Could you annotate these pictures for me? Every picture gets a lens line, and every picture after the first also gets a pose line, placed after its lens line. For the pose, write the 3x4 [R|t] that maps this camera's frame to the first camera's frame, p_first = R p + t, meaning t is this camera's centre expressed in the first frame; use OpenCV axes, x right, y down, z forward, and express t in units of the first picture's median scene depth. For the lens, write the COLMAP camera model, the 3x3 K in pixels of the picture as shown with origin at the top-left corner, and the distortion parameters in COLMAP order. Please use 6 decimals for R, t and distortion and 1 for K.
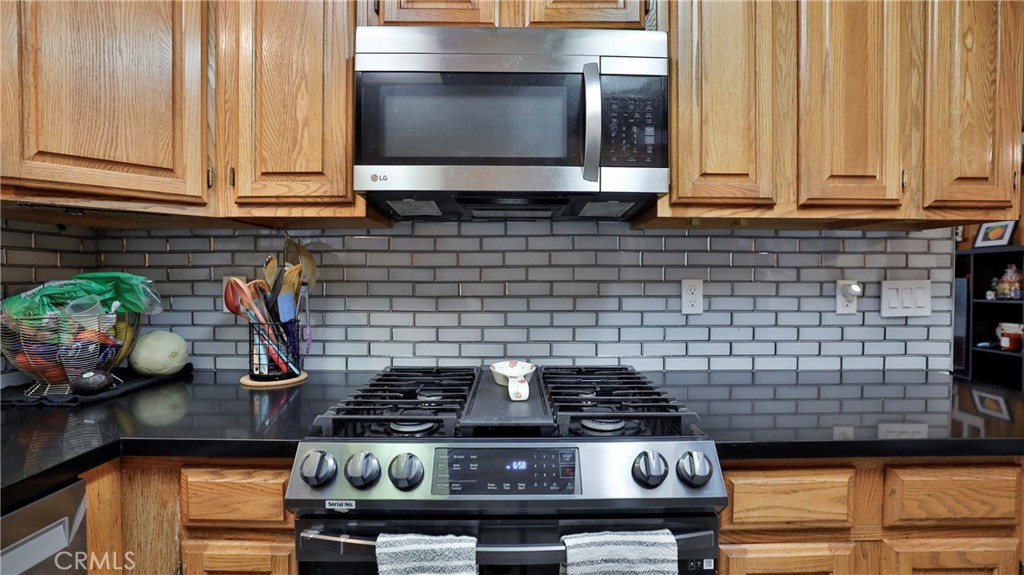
lens RADIAL K [[465.7, 0, 514.1], [0, 465.7, 286.8], [0, 0, 1]] dist [-0.049199, 0.018579]
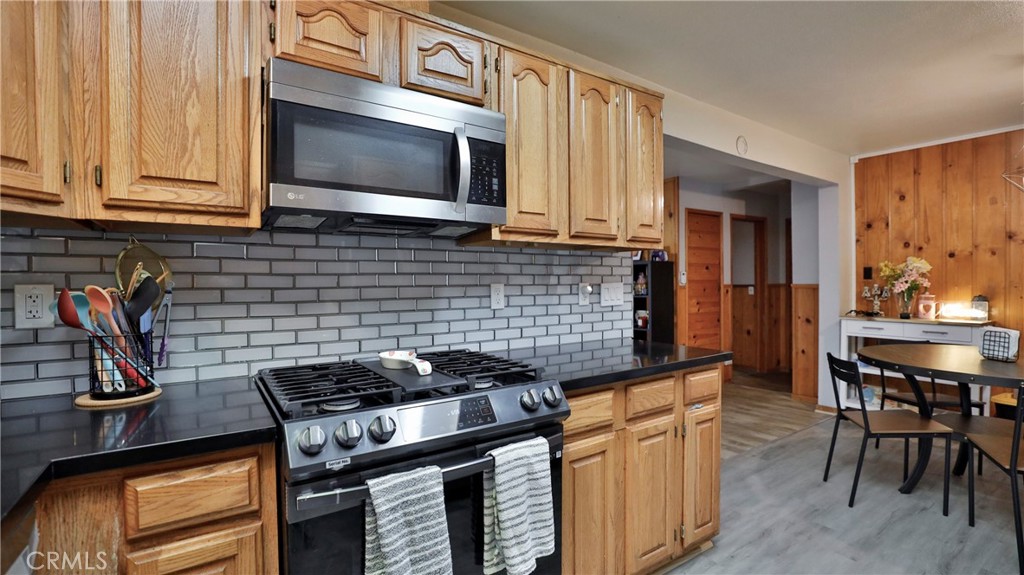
lens RADIAL K [[465.7, 0, 514.1], [0, 465.7, 286.8], [0, 0, 1]] dist [-0.049199, 0.018579]
pose [[0.827269, -0.012444, 0.561669, -0.442342], [0.019443, 0.999790, -0.006487, 0.004022], [-0.561470, 0.016287, 0.827337, -0.214272]]
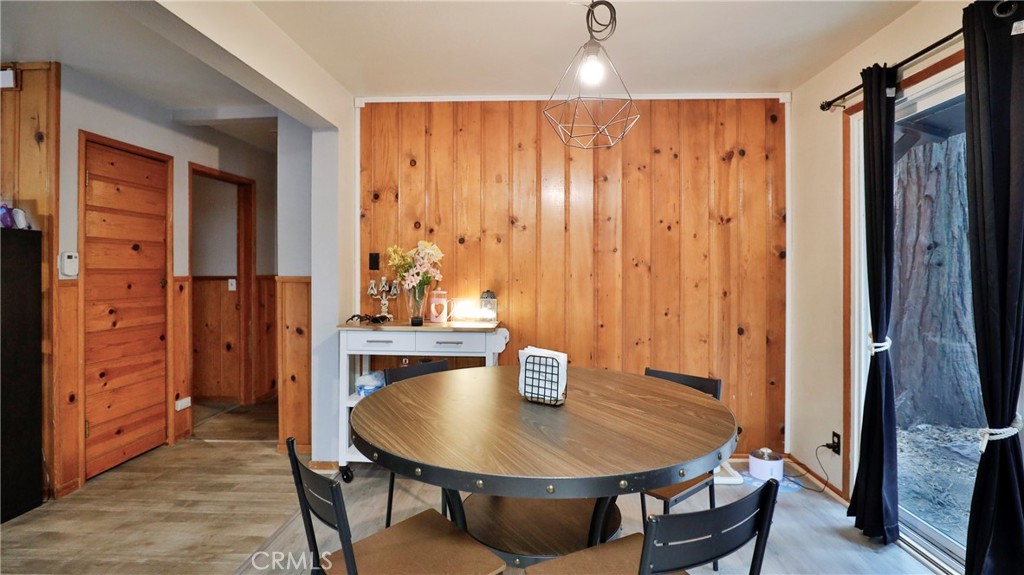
lens RADIAL K [[487.3, 0, 514.2], [0, 487.3, 268.3], [0, 0, 1]] dist [-0.050531, 0.022857]
pose [[0.044709, 0.001851, 0.998998, 1.122676], [0.019715, 0.999802, -0.002735, -0.009829], [-0.998805, 0.019818, 0.044664, 0.257788]]
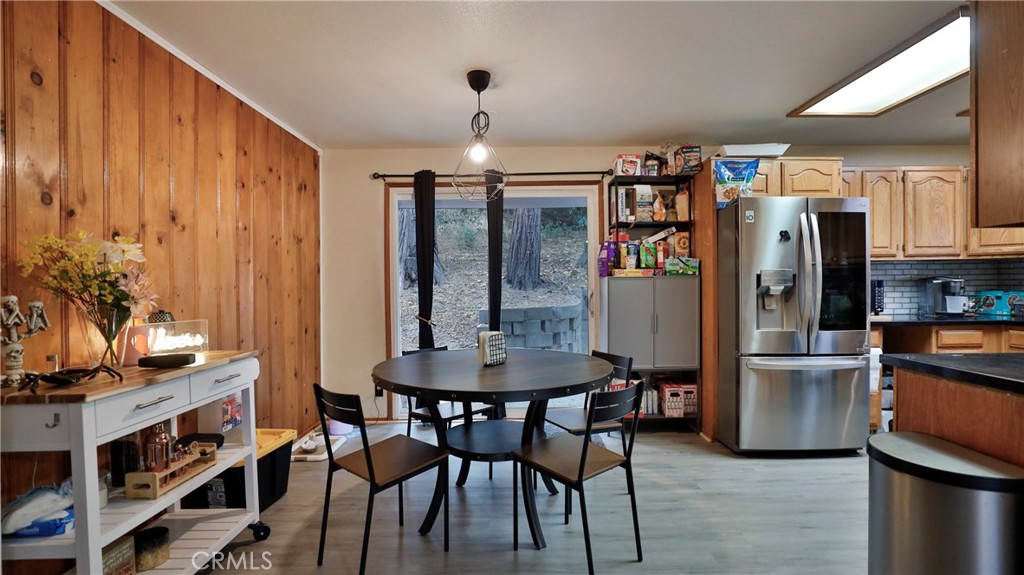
lens RADIAL K [[476.5, 0, 509.1], [0, 476.5, 284.1], [0, 0, 1]] dist [-0.001228, 0.000366]
pose [[-0.999940, 0.006070, 0.009160, 2.399090], [0.006293, 0.999680, 0.024489, -0.038552], [-0.009008, 0.024545, -0.999658, 2.337634]]
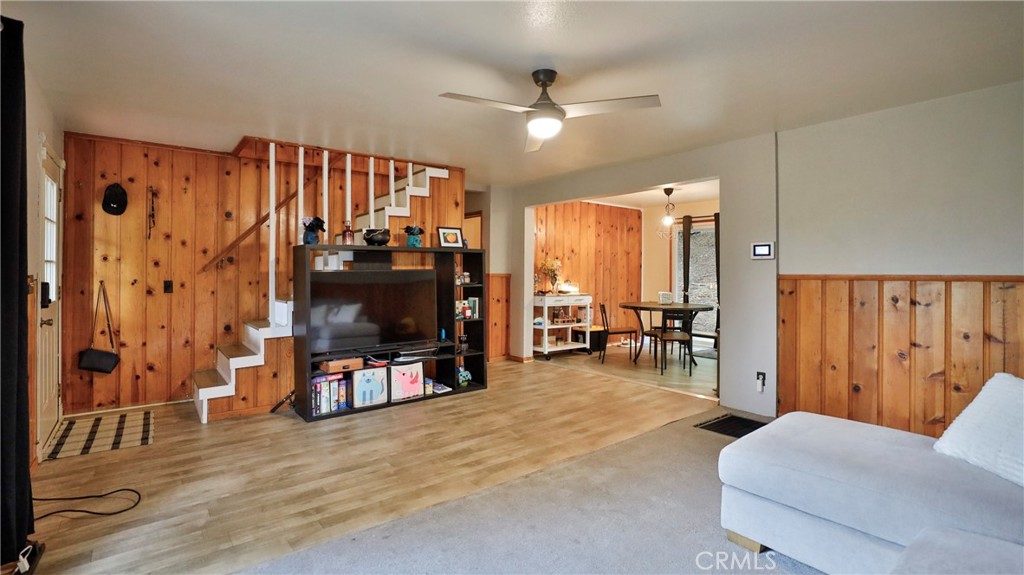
lens RADIAL K [[475.0, 0, 511.9], [0, 475.0, 269.1], [0, 0, 1]] dist [-0.047494, 0.020042]
pose [[-0.622756, -0.001178, 0.782415, -0.584362], [0.005783, 0.999965, 0.006109, -0.080093], [-0.782395, 0.008329, -0.622727, 4.894260]]
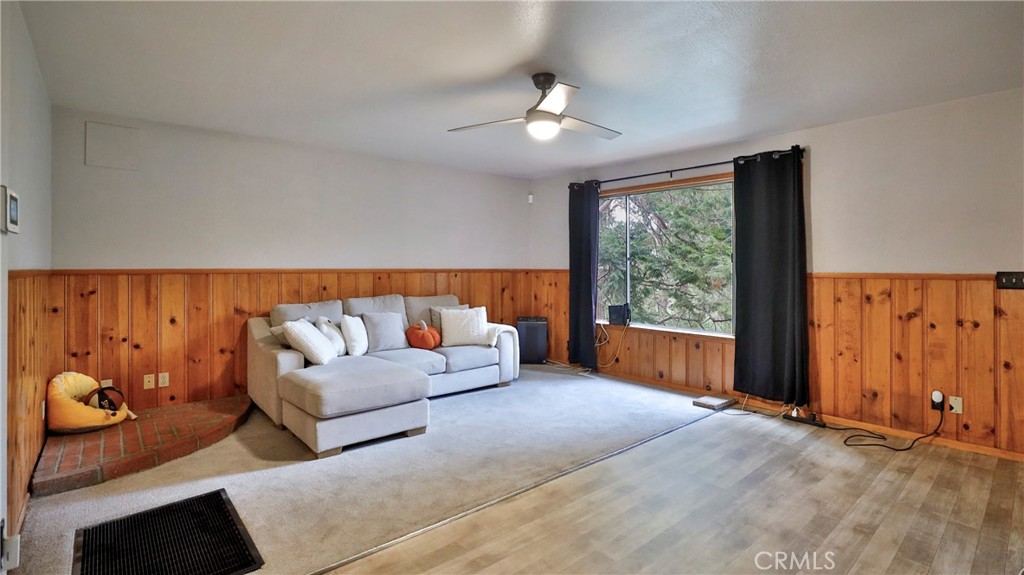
lens RADIAL K [[482.3, 0, 521.8], [0, 482.3, 270.3], [0, 0, 1]] dist [-0.019791, 0.000815]
pose [[0.668785, 0.001436, -0.743454, 2.834519], [-0.010018, 0.999925, -0.007081, -0.018089], [0.743388, 0.012183, 0.668749, 1.646156]]
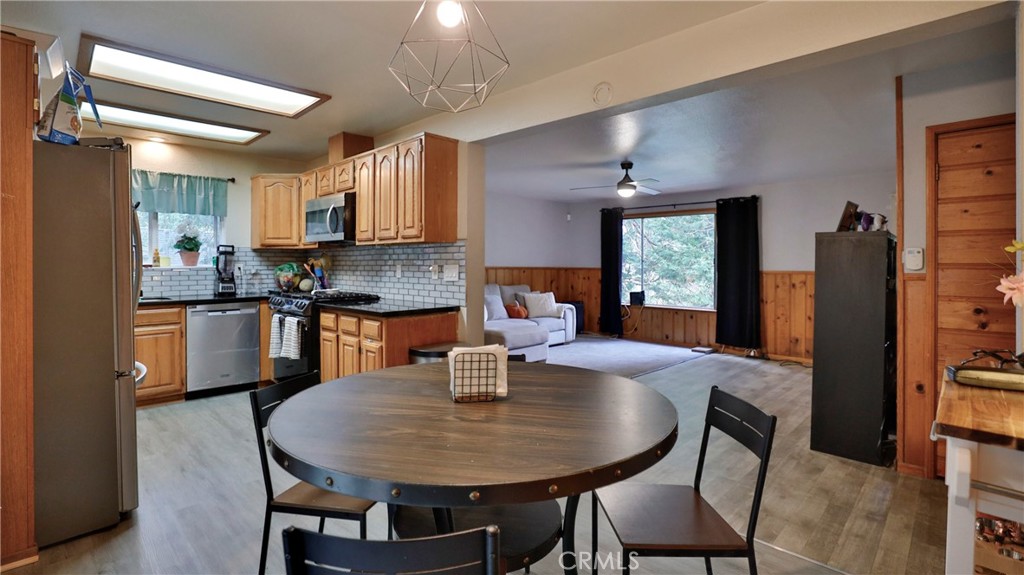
lens RADIAL K [[475.0, 0, 511.9], [0, 475.0, 269.1], [0, 0, 1]] dist [-0.047494, 0.020042]
pose [[0.715163, 0.006395, -0.698929, 3.447144], [-0.015948, 0.999847, -0.007170, 0.022464], [0.698776, 0.016274, 0.715155, -0.600323]]
